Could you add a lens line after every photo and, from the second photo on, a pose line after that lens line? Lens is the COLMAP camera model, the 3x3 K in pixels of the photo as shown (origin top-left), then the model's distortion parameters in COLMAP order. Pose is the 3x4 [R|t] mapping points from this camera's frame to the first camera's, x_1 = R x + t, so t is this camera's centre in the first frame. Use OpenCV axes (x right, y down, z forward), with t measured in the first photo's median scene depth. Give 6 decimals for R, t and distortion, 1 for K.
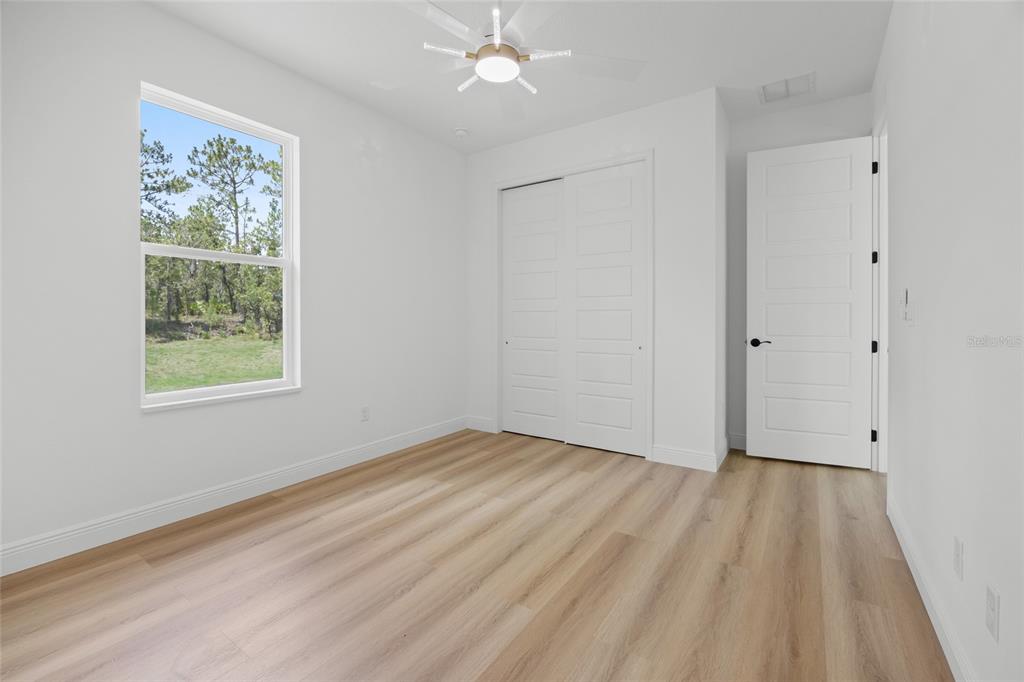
lens RADIAL K [[436.6, 0, 510.5], [0, 436.6, 304.5], [0, 0, 1]] dist [-0.013549, -0.000282]
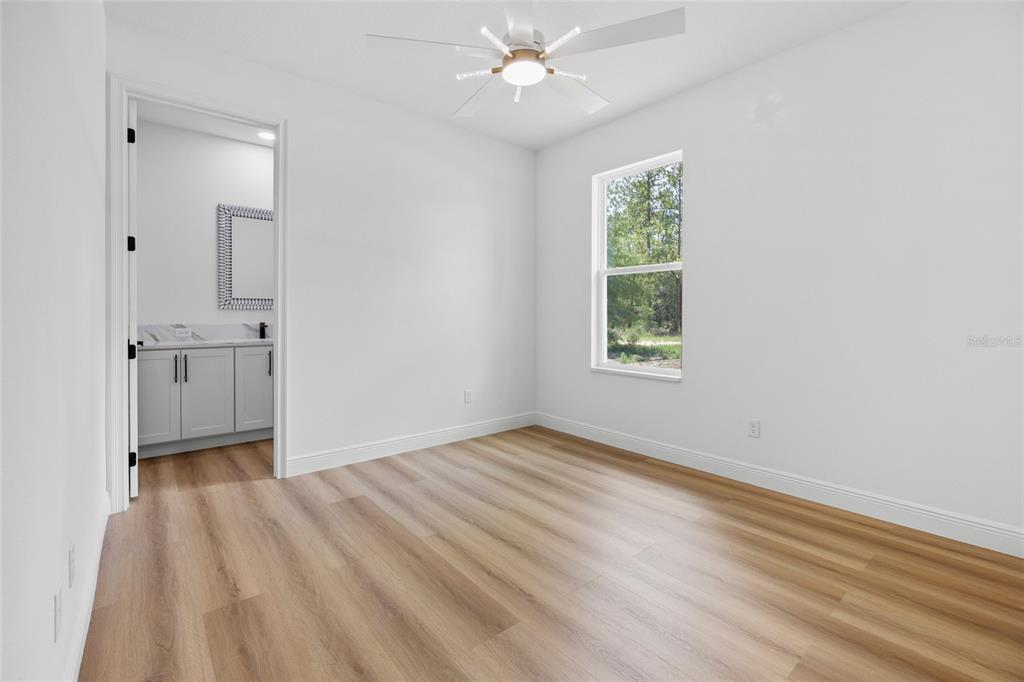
lens RADIAL K [[436.6, 0, 510.5], [0, 436.6, 304.5], [0, 0, 1]] dist [-0.013549, -0.000282]
pose [[-0.264058, -0.021815, -0.964260, 1.020172], [0.030914, 0.999039, -0.031068, 0.036394], [0.964011, -0.038013, -0.263130, 1.305398]]
